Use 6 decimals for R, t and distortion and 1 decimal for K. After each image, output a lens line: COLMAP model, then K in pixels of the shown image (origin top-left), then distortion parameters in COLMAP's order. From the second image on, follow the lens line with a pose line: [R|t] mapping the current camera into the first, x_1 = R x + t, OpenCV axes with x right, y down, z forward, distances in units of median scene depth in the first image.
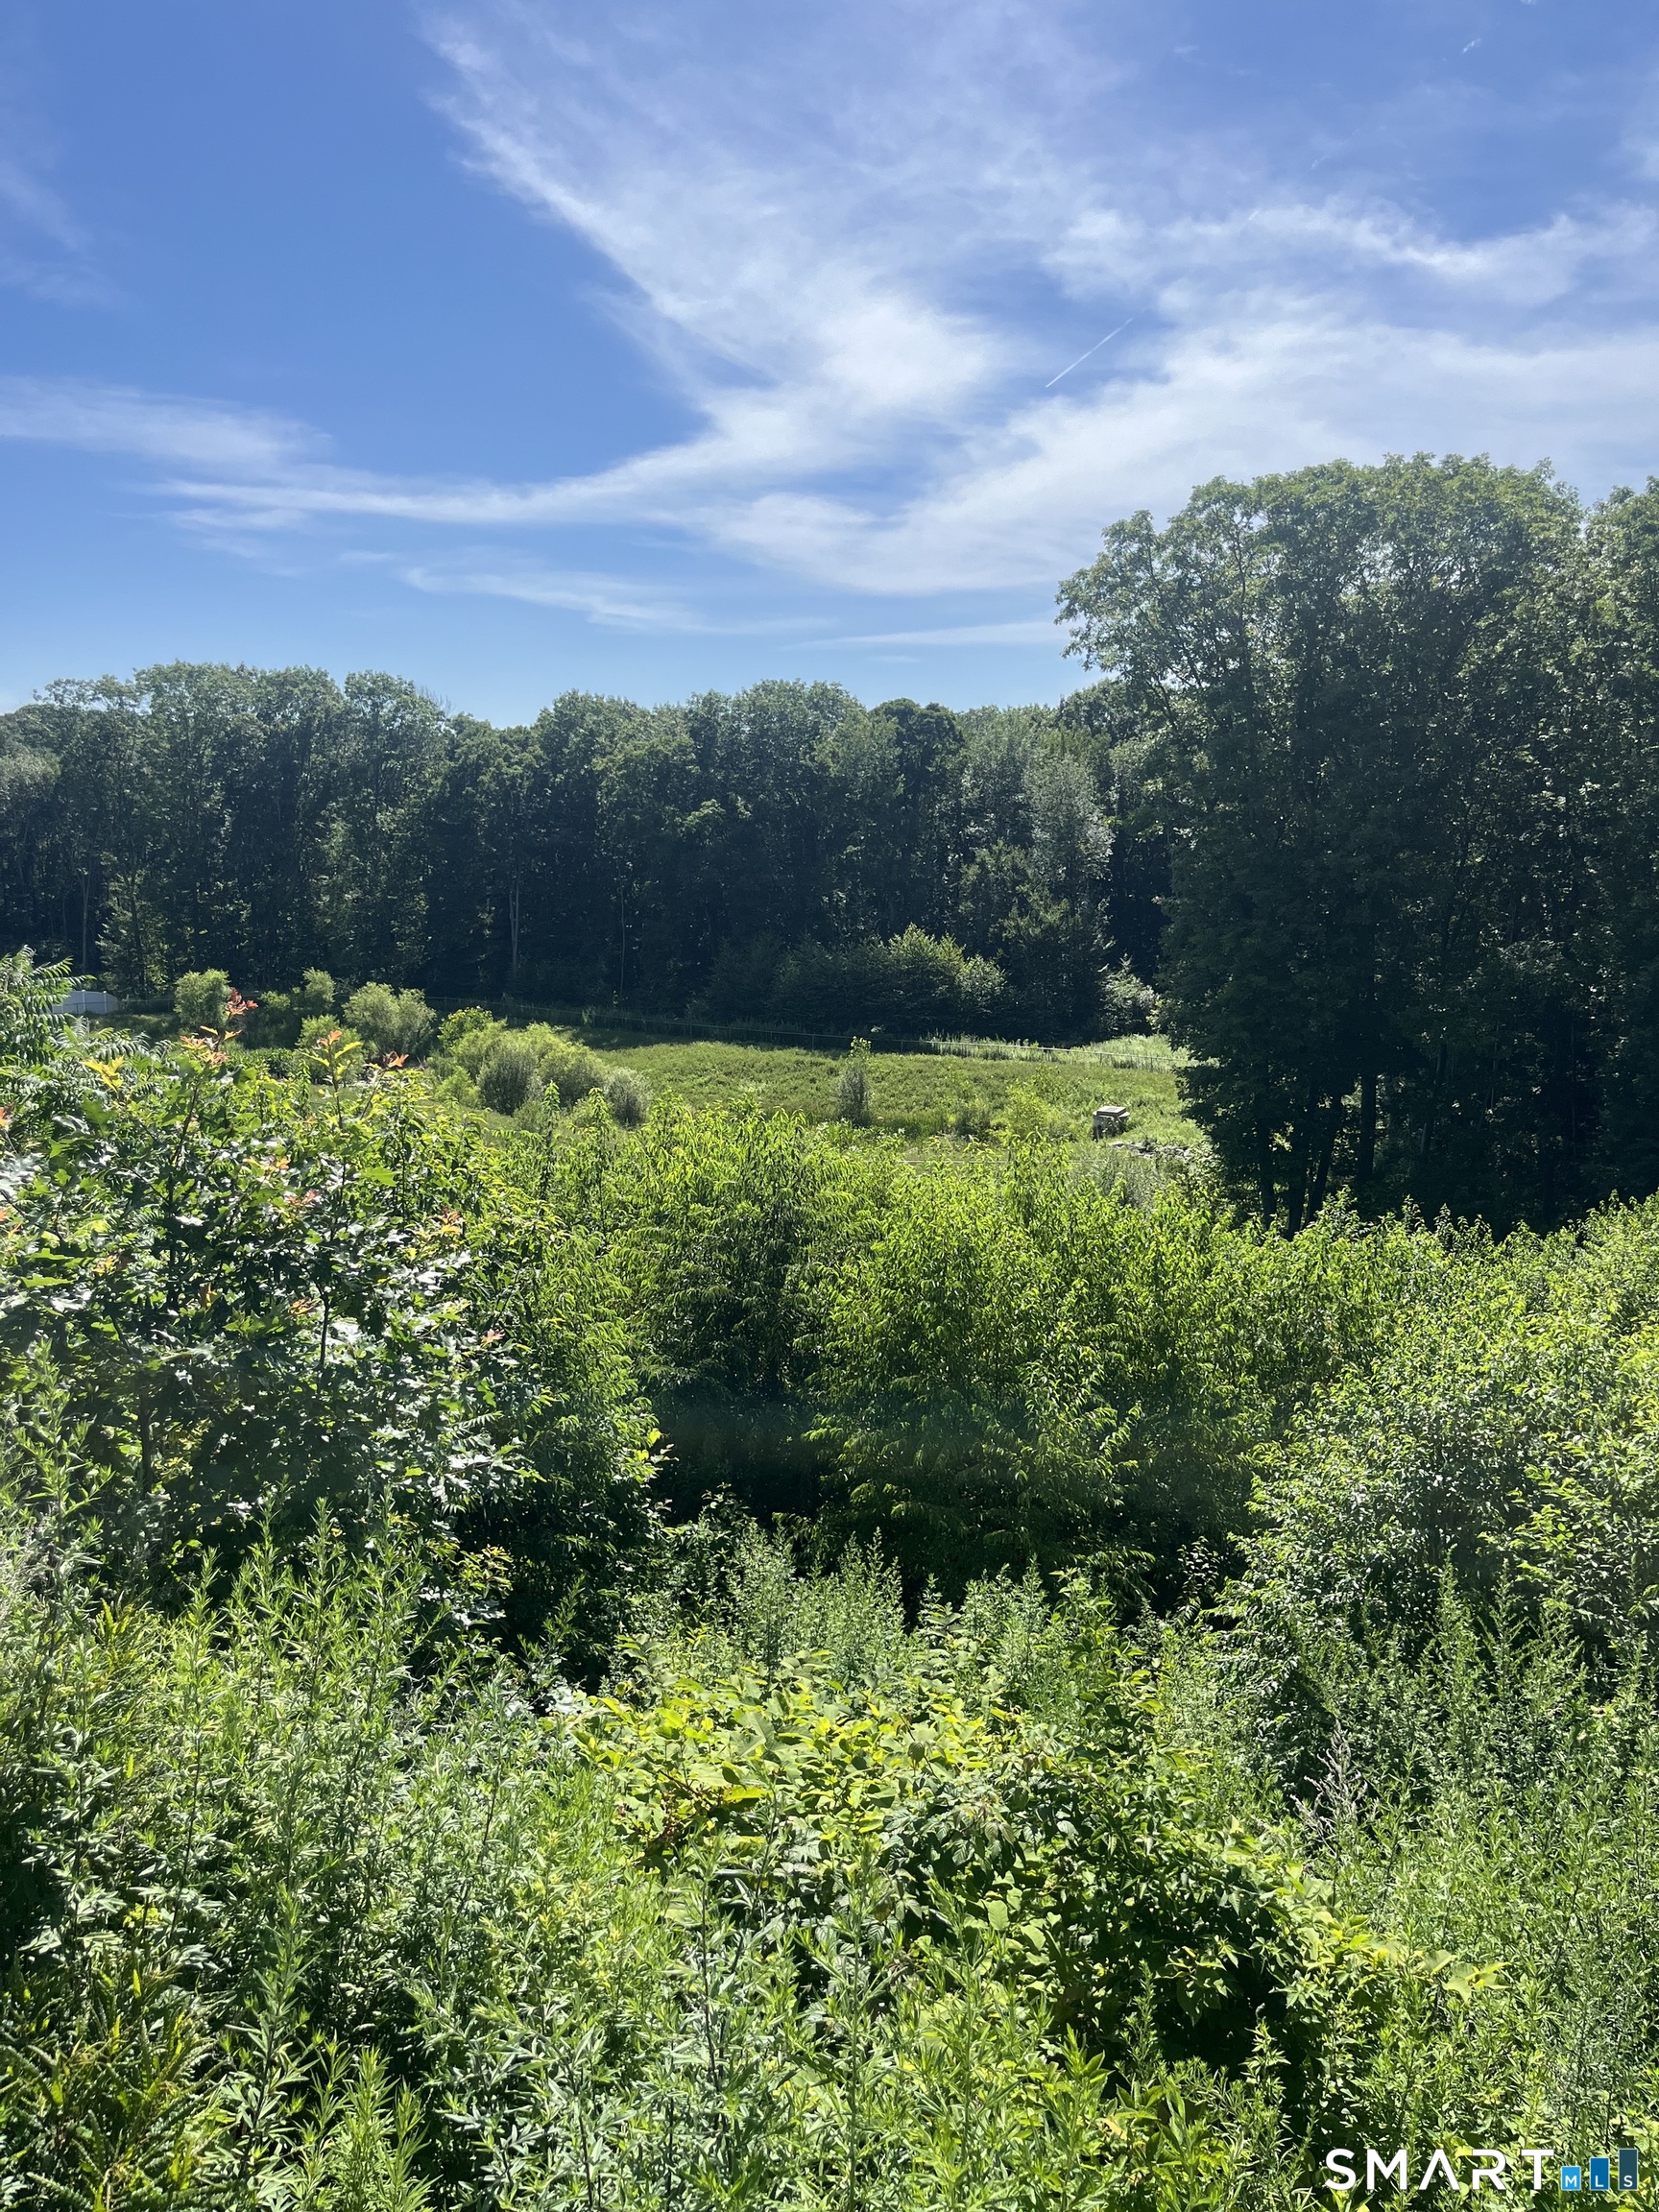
lens RADIAL K [[1686.7, 0, 811.3], [0, 1686.7, 1118.5], [0, 0, 1]] dist [0.061170, -0.009573]
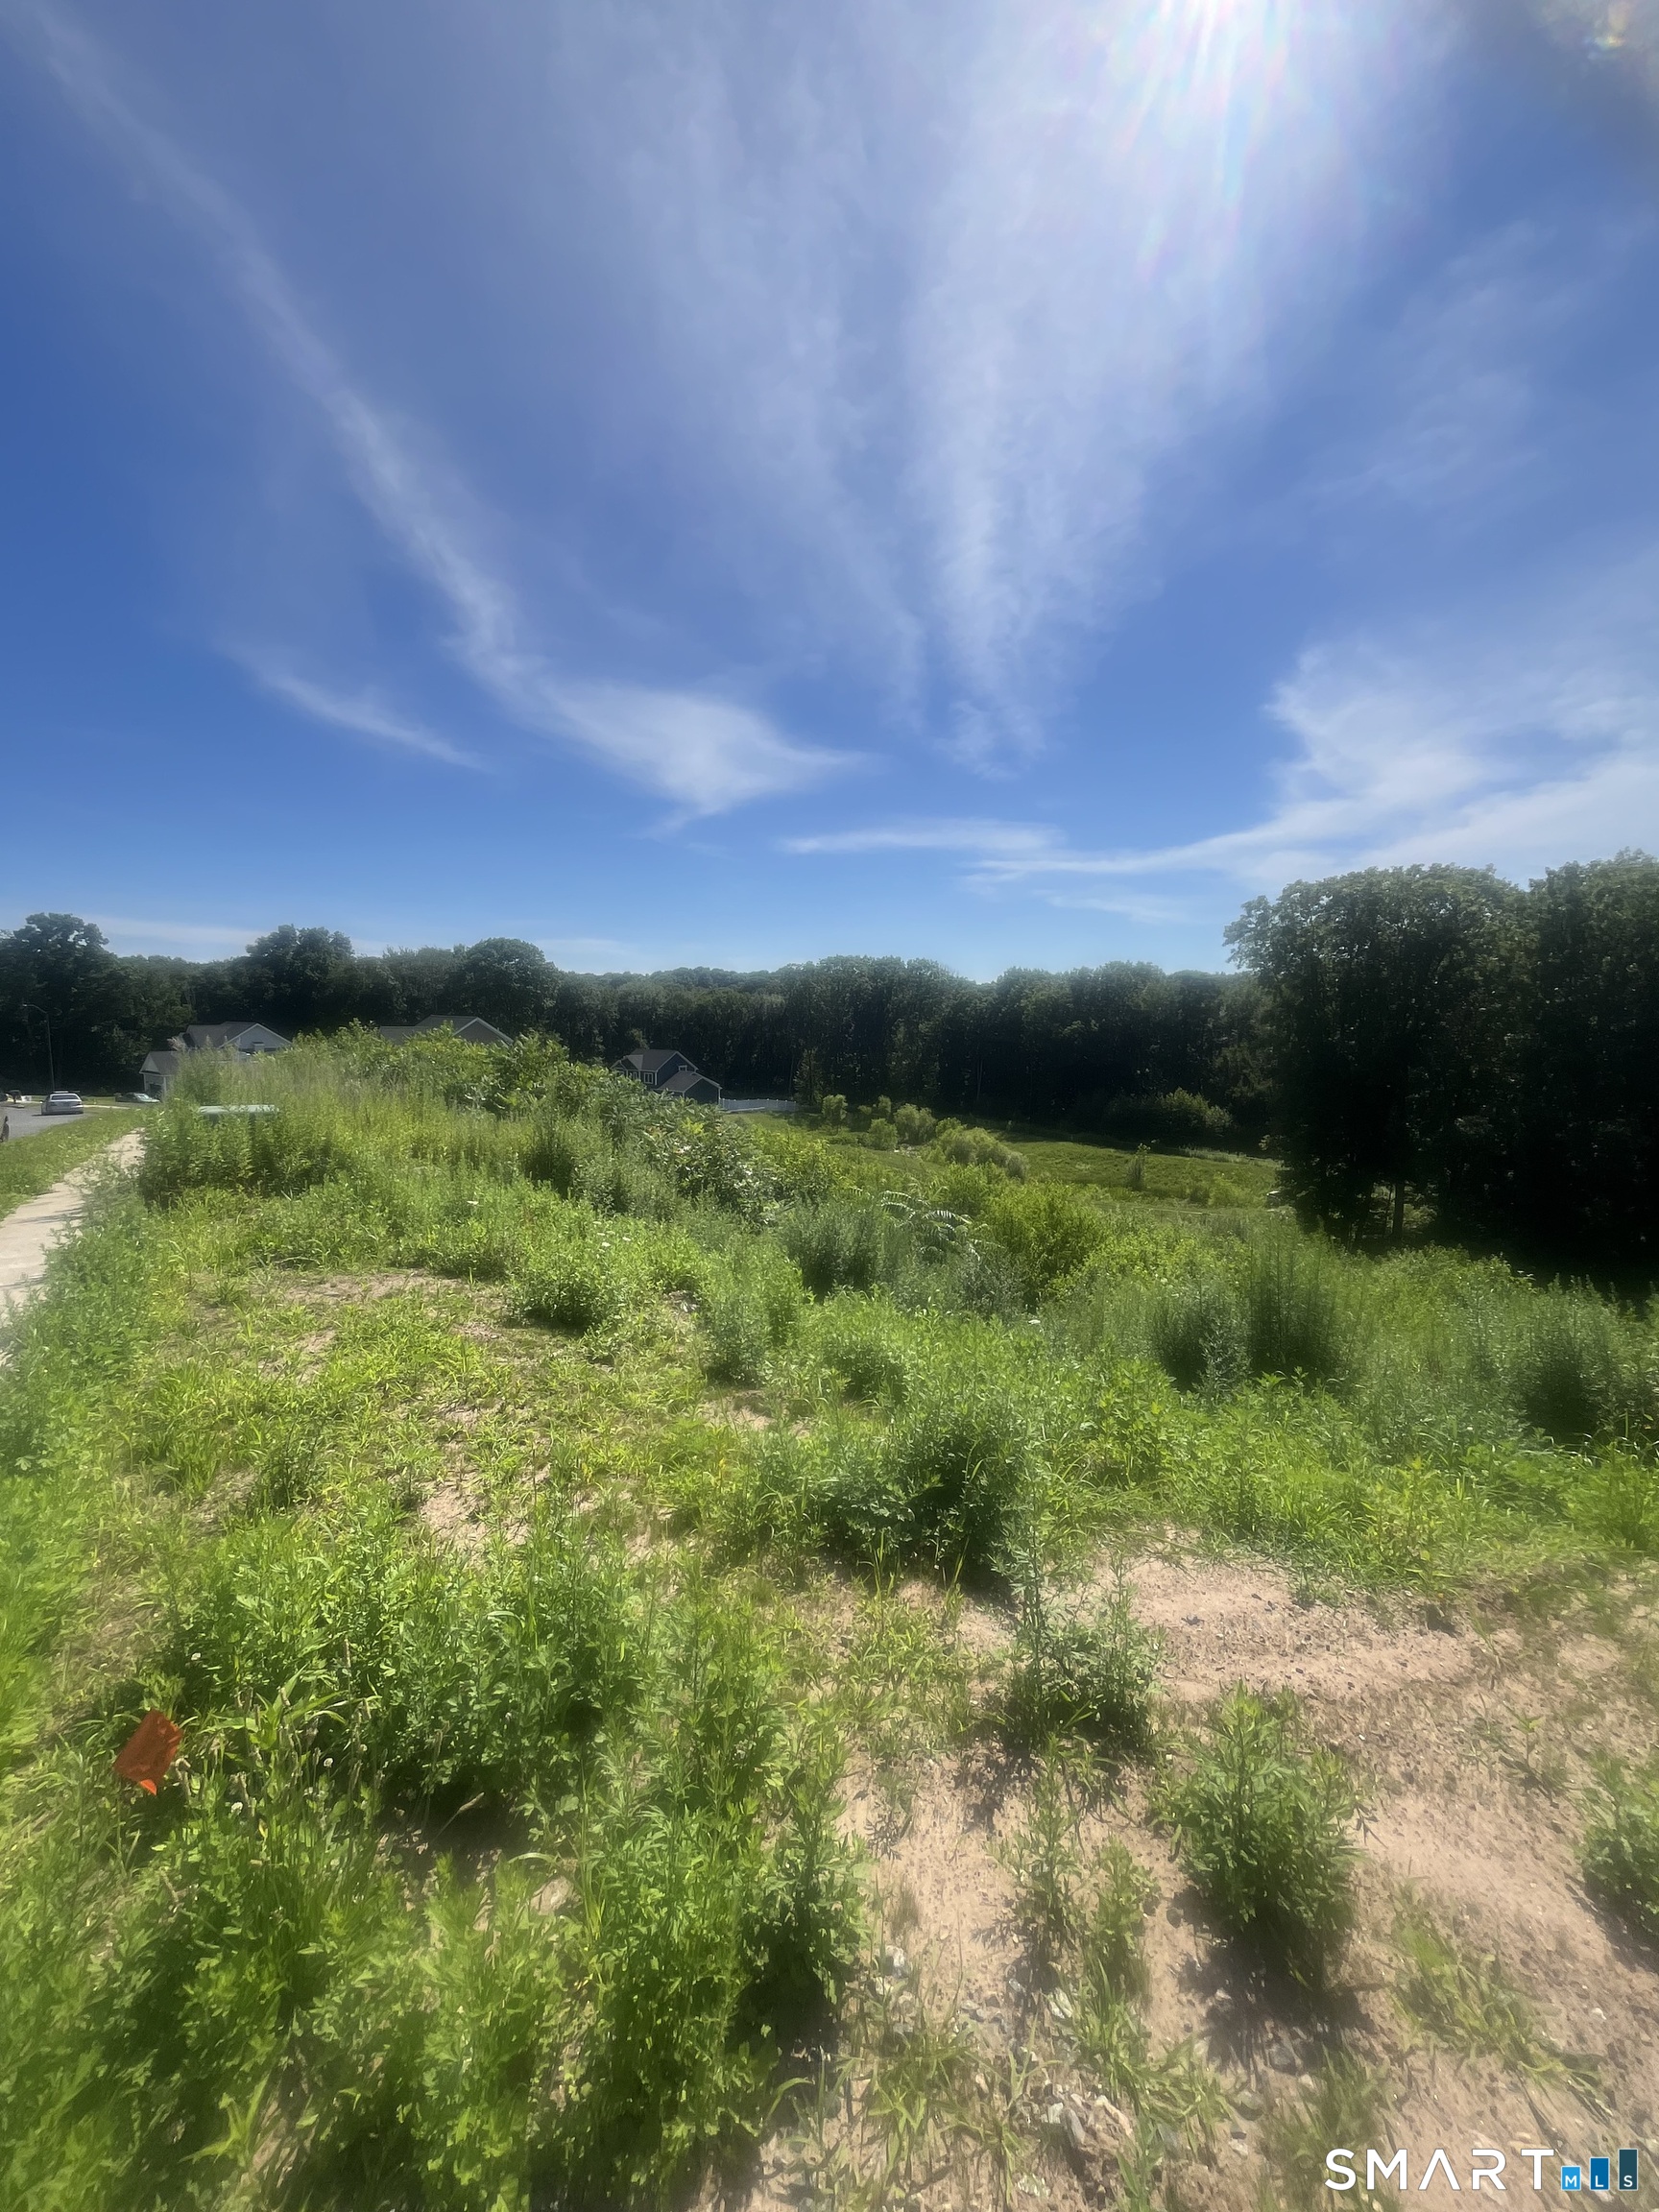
lens RADIAL K [[907.0, 0, 822.9], [0, 907.0, 1100.9], [0, 0, 1]] dist [-0.003245, 0.001446]
pose [[0.927091, 0.049689, -0.371529, 0.068461], [-0.080463, 0.994450, -0.067783, 0.001495], [0.366099, 0.092736, 0.925943, -0.095706]]
